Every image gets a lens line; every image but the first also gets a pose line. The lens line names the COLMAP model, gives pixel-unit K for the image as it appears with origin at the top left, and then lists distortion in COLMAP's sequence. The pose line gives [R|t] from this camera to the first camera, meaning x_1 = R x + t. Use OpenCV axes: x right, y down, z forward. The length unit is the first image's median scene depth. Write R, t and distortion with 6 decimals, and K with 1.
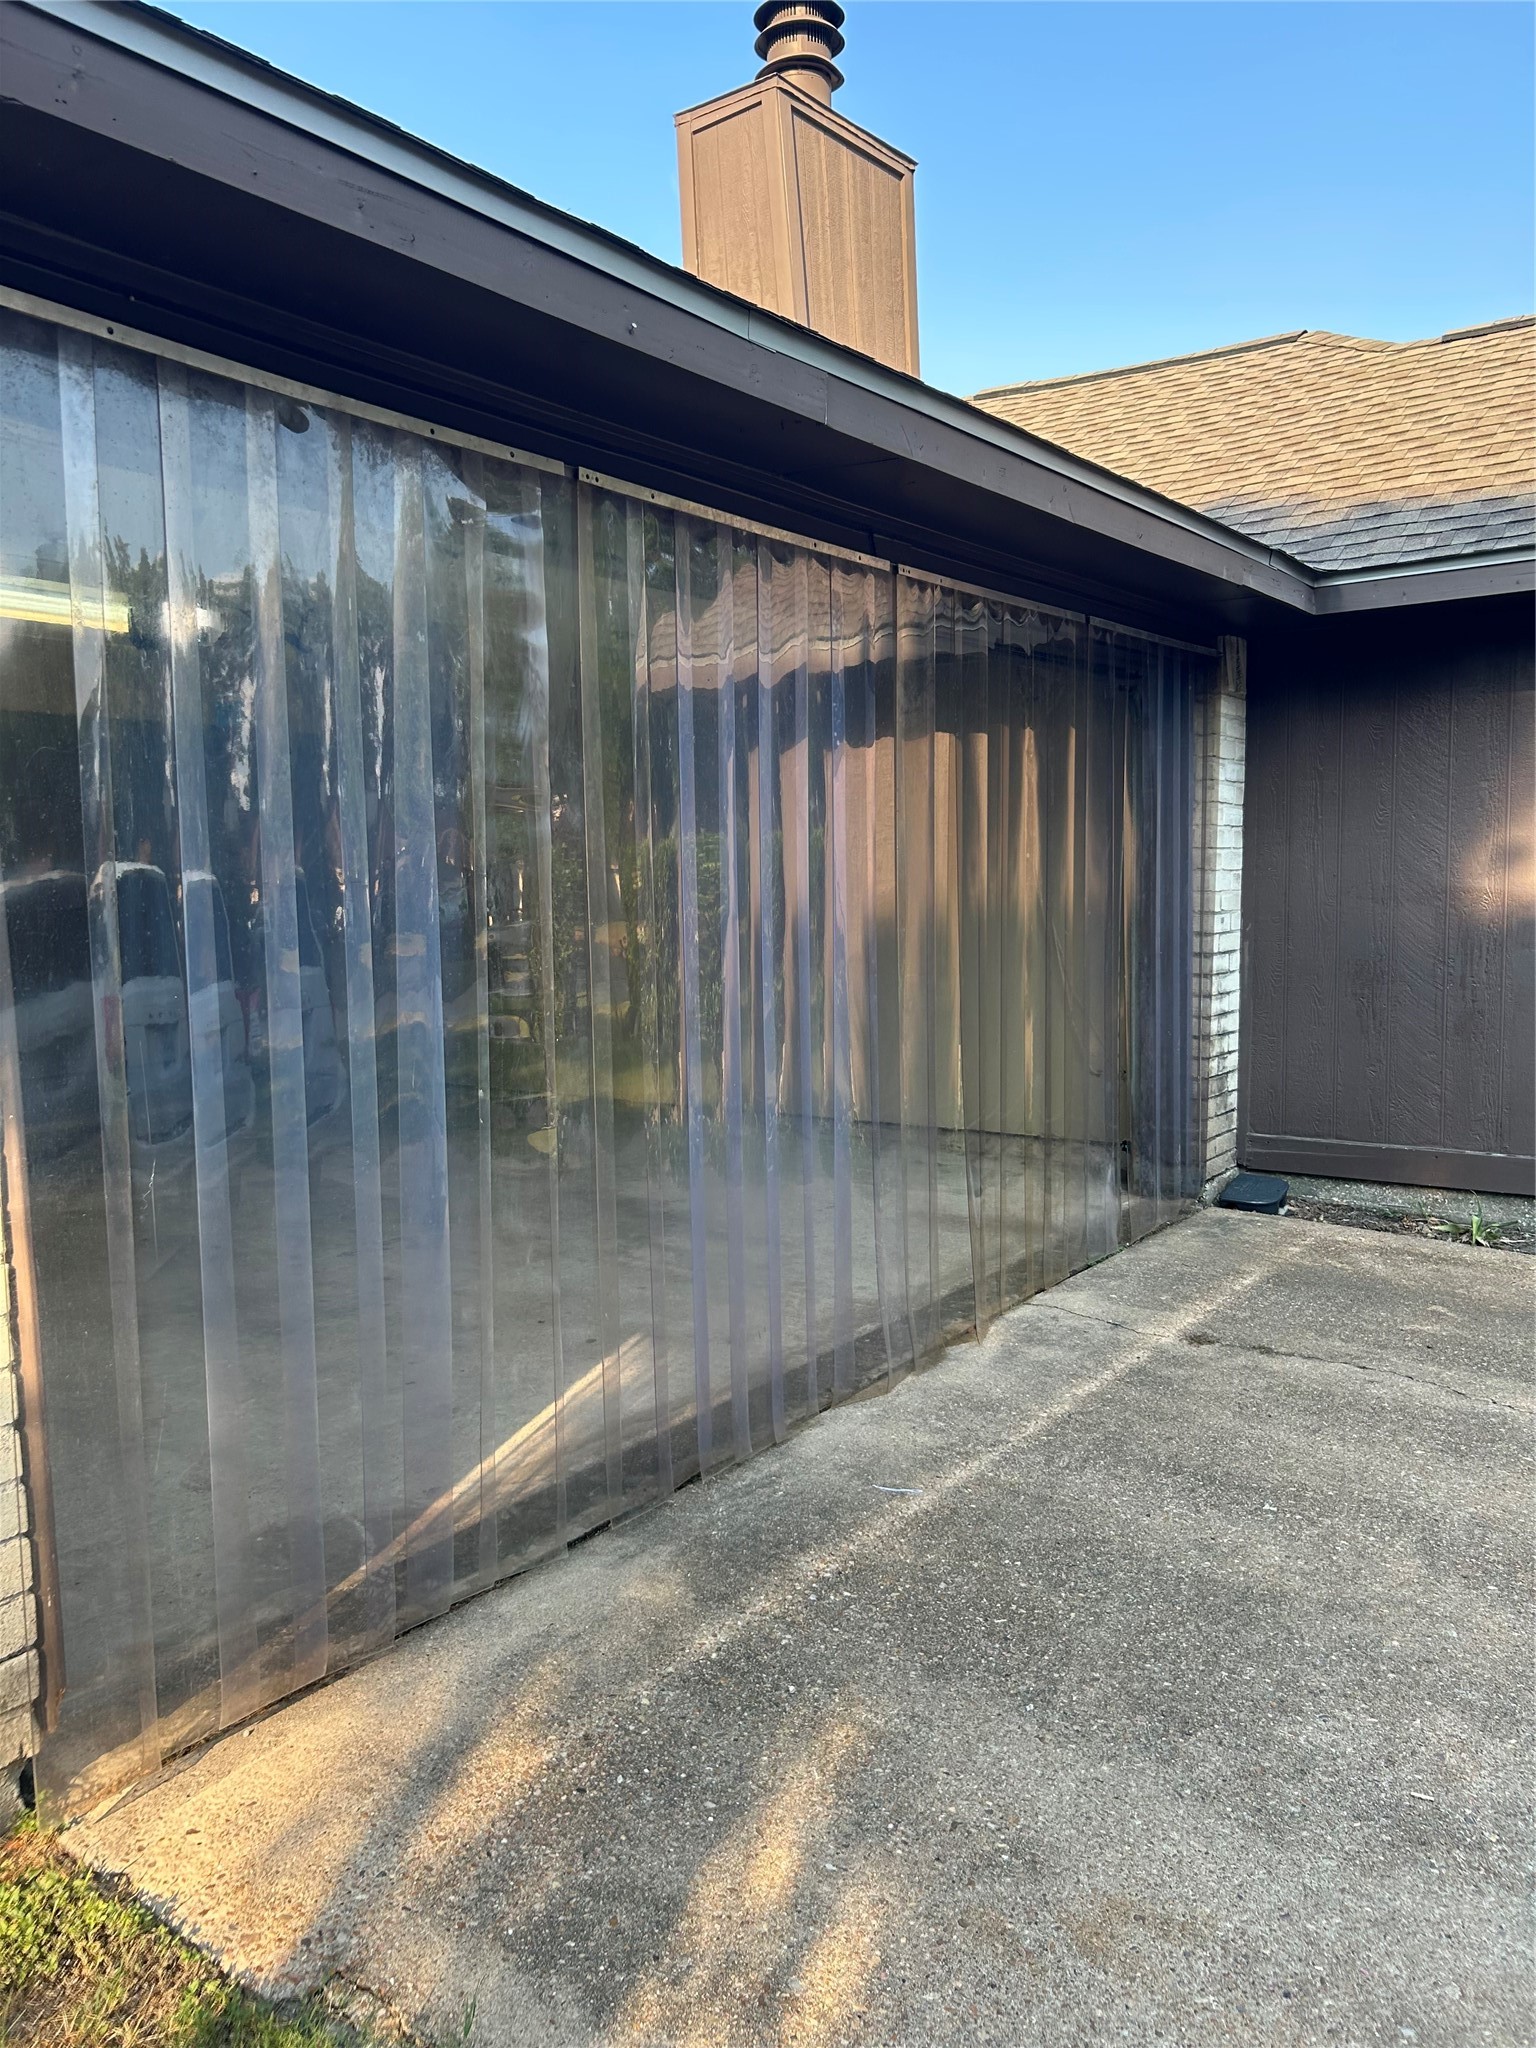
lens RADIAL K [[1551.9, 0, 761.0], [0, 1551.9, 1021.6], [0, 0, 1]] dist [0.044854, -0.060136]
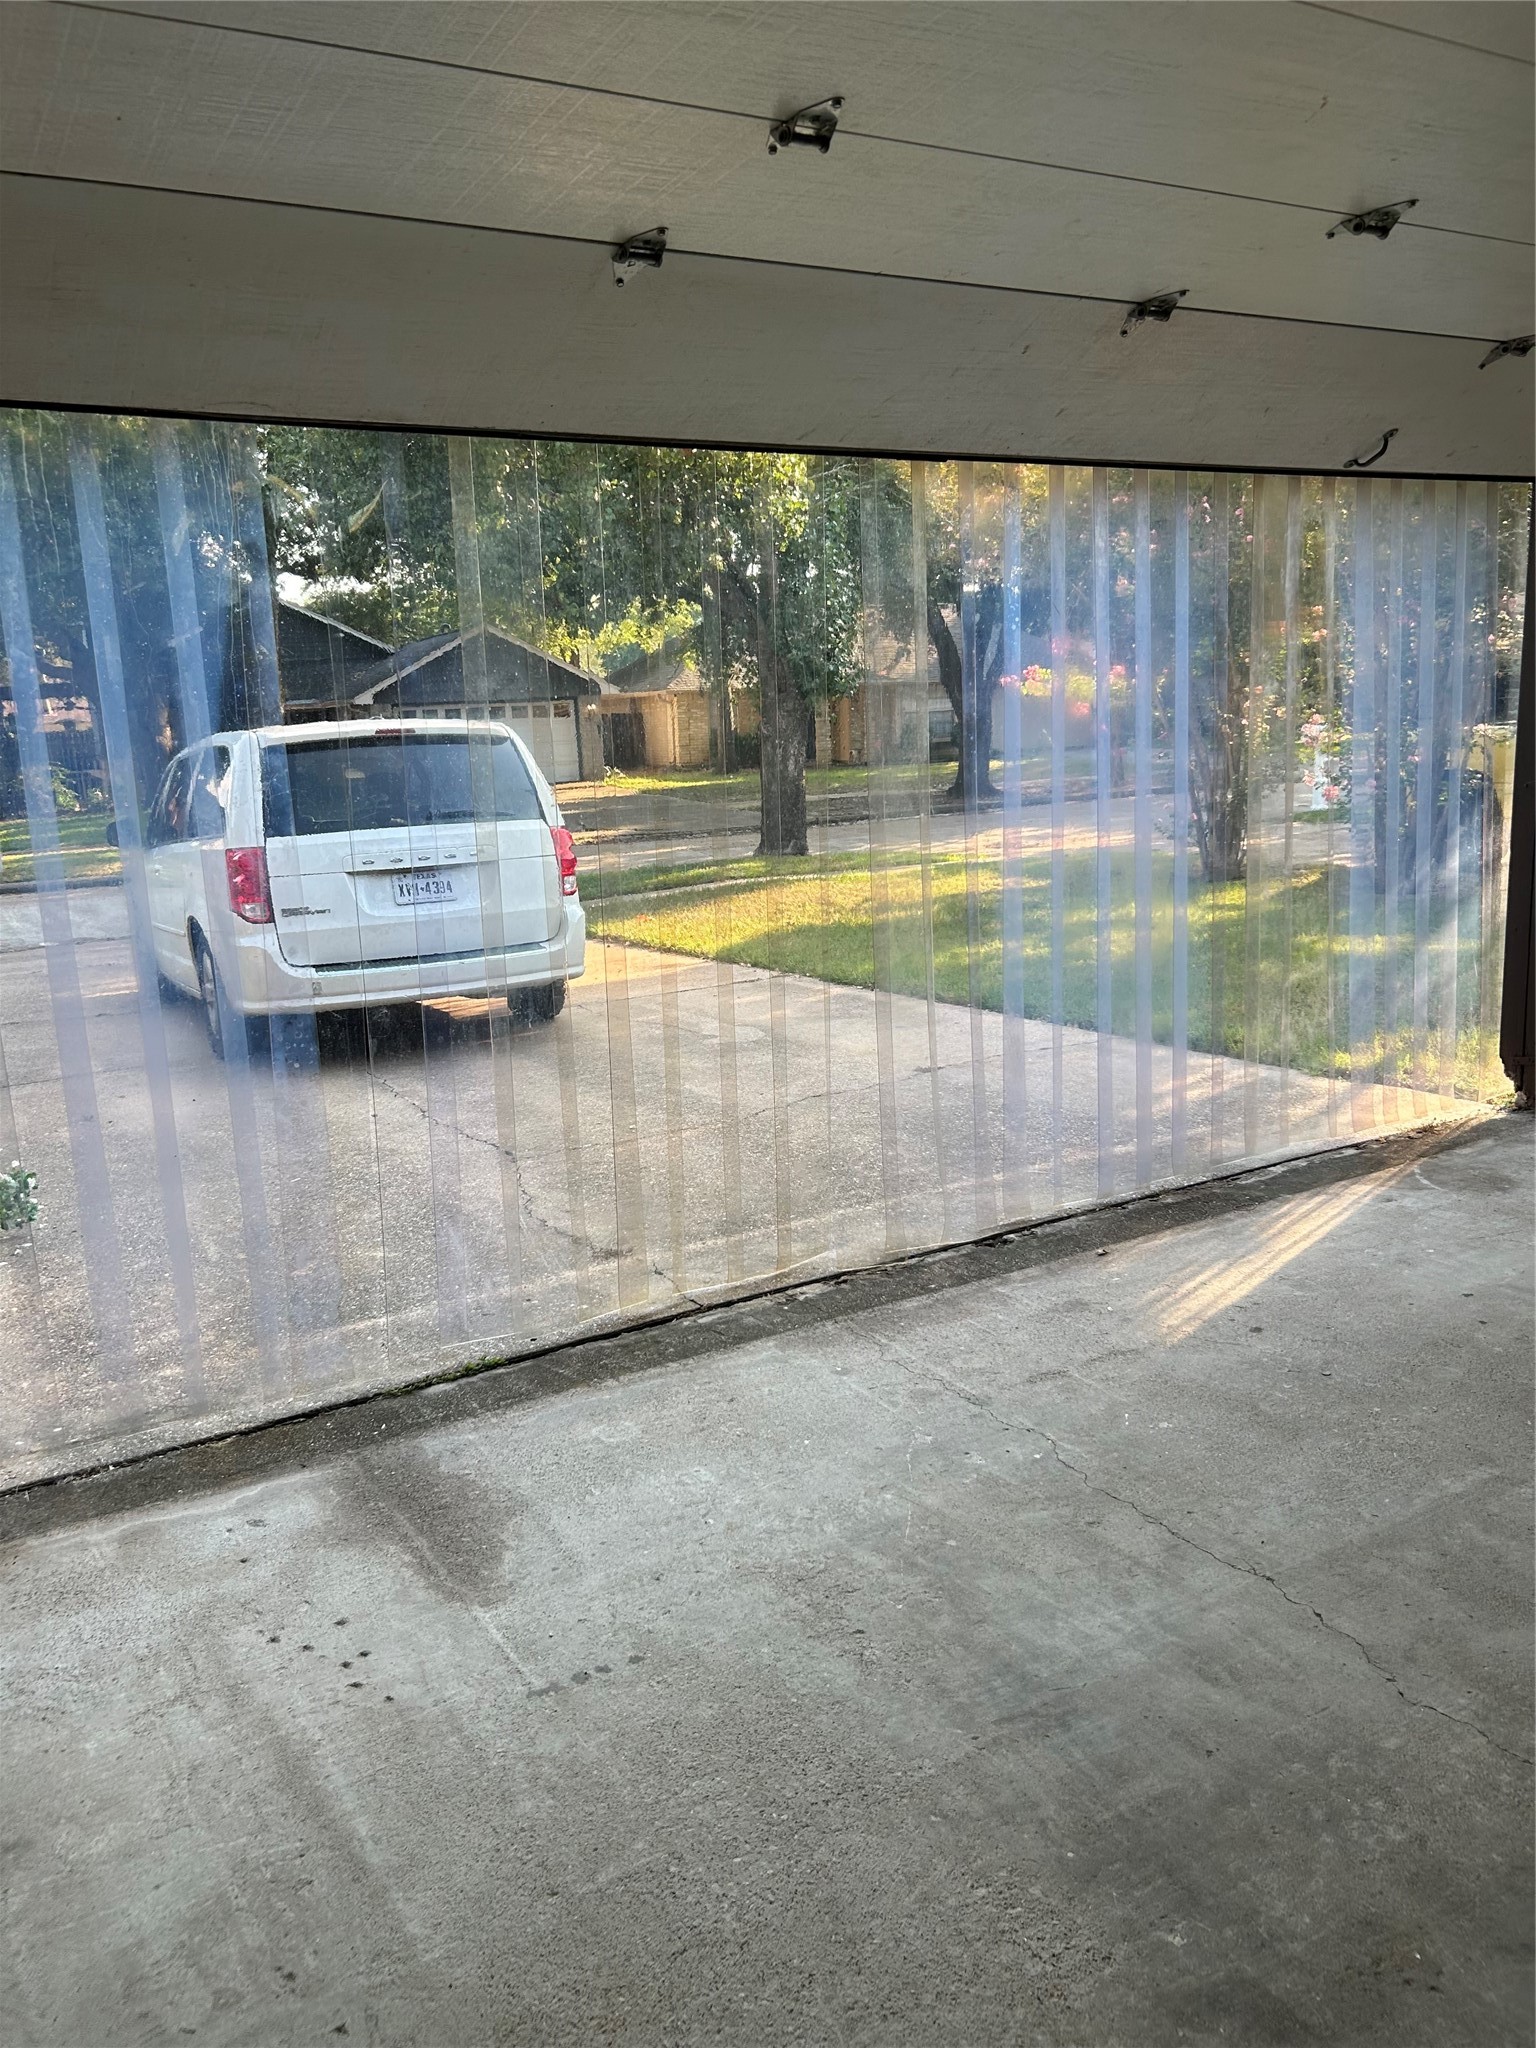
lens RADIAL K [[1551.9, 0, 758.8], [0, 1551.9, 1058.7], [0, 0, 1]] dist [0.044854, -0.060136]
pose [[-0.906735, -0.036279, 0.420138, -0.240663], [0.099034, 0.950110, 0.295775, -0.221194], [-0.409908, 0.309798, -0.857905, 1.981696]]
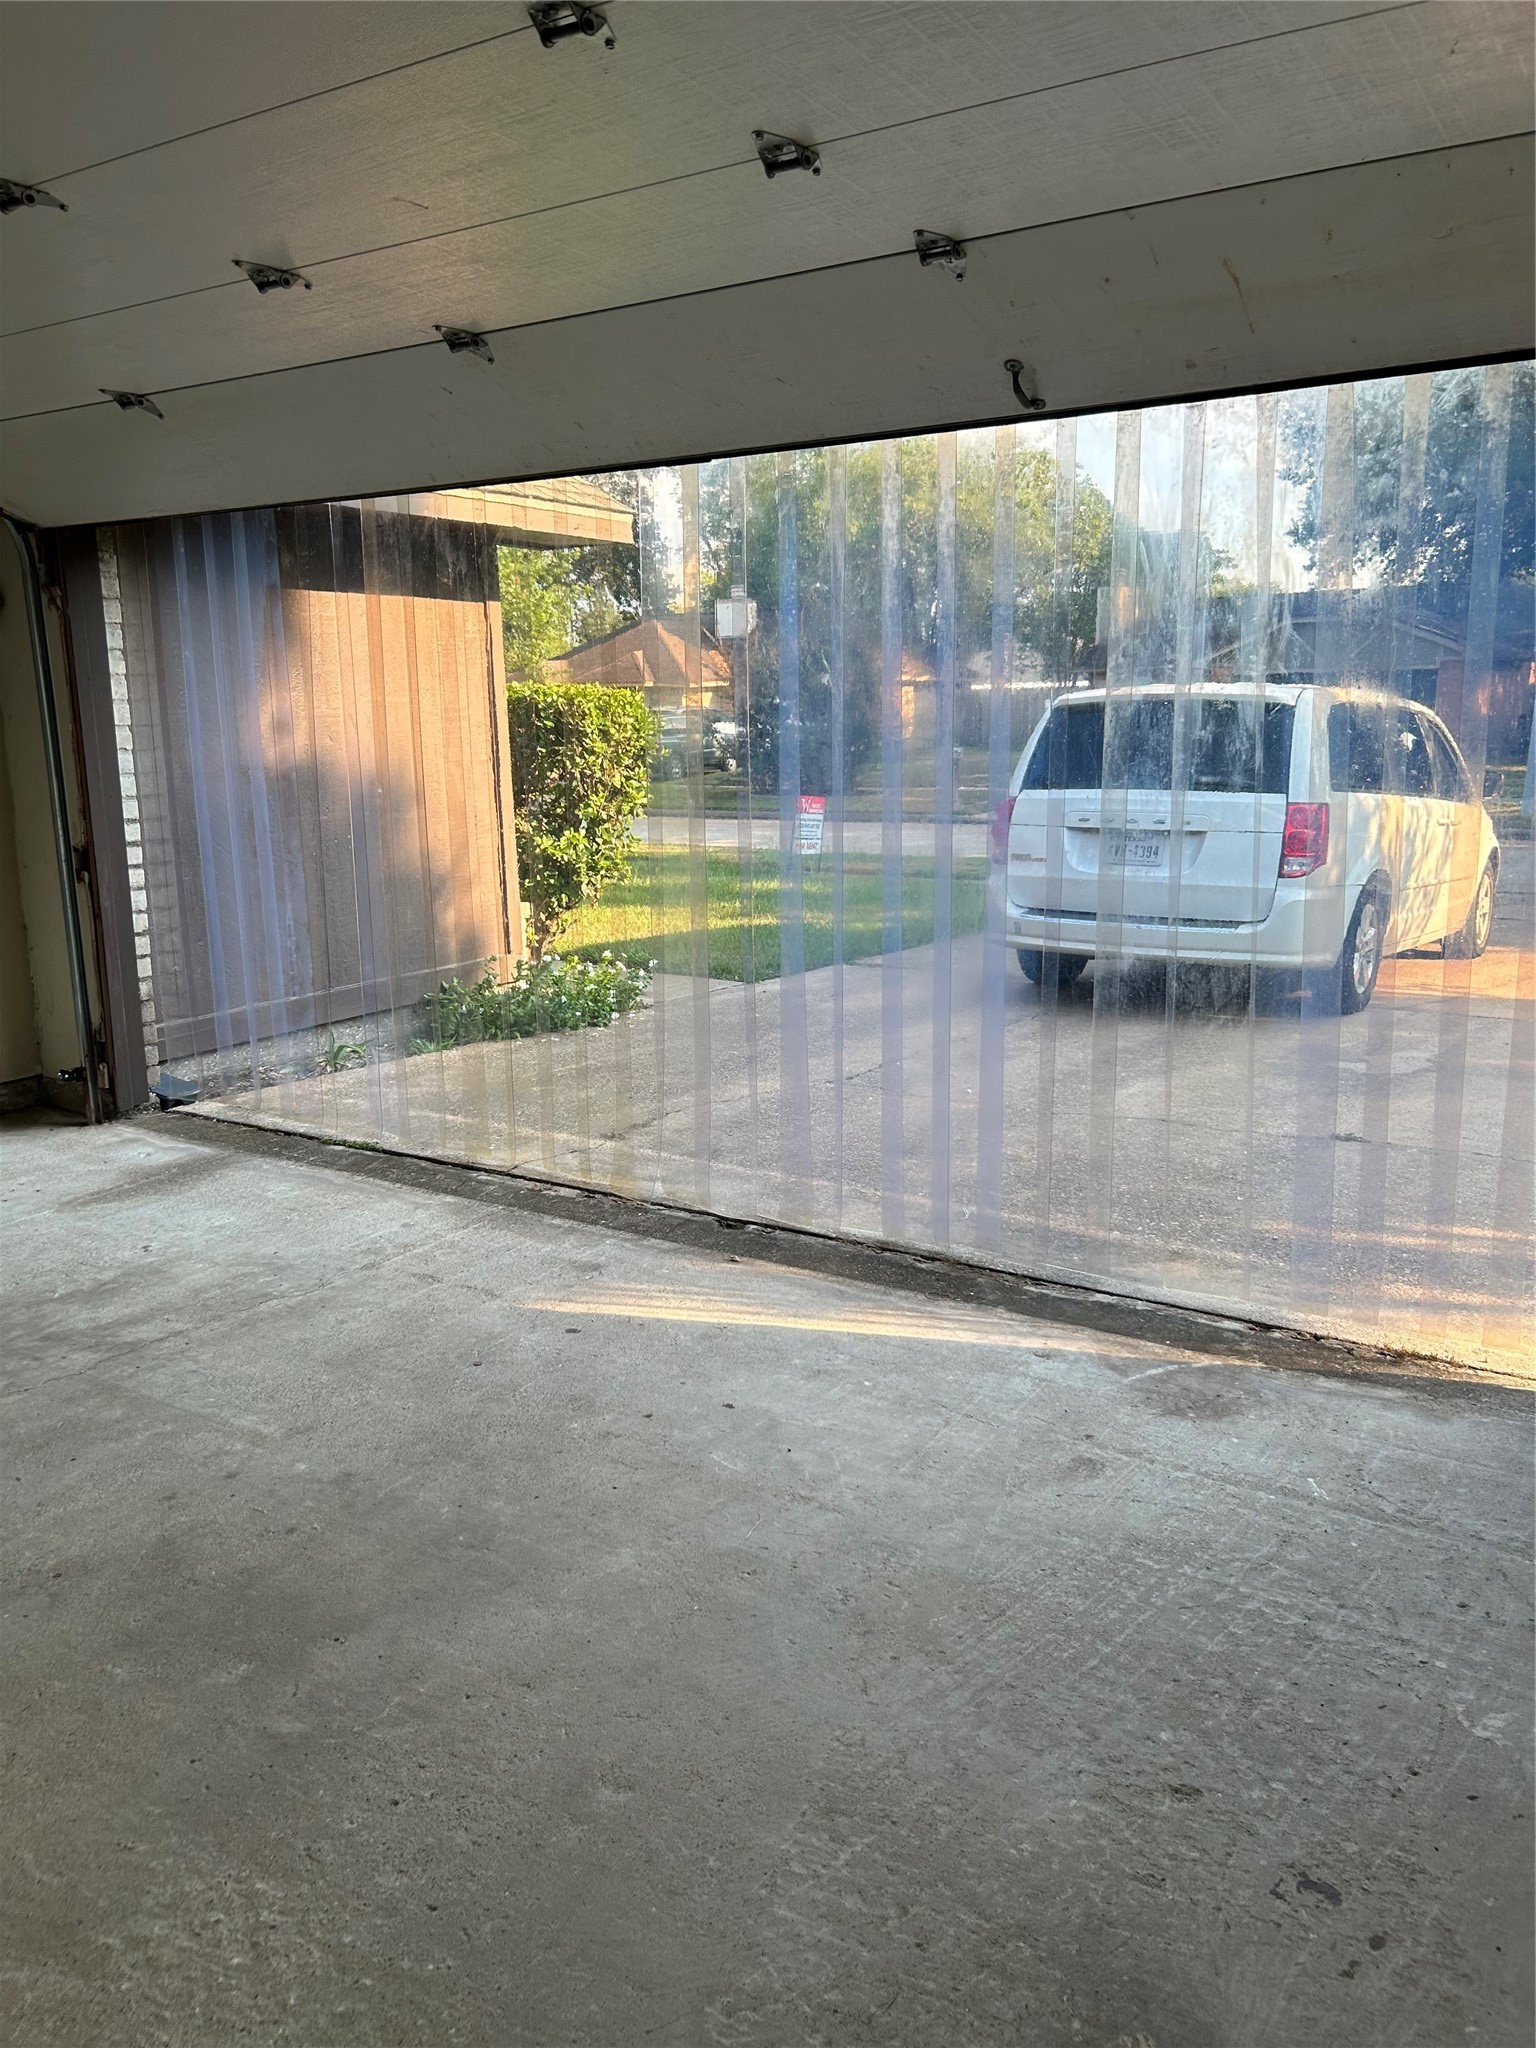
lens RADIAL K [[1551.9, 0, 748.5], [0, 1551.9, 1041.6], [0, 0, 1]] dist [0.044854, -0.060136]
pose [[-0.037266, -0.195639, 0.979968, -1.008928], [0.111597, 0.973700, 0.198631, -0.110400], [-0.993055, 0.116764, -0.014453, 1.009538]]
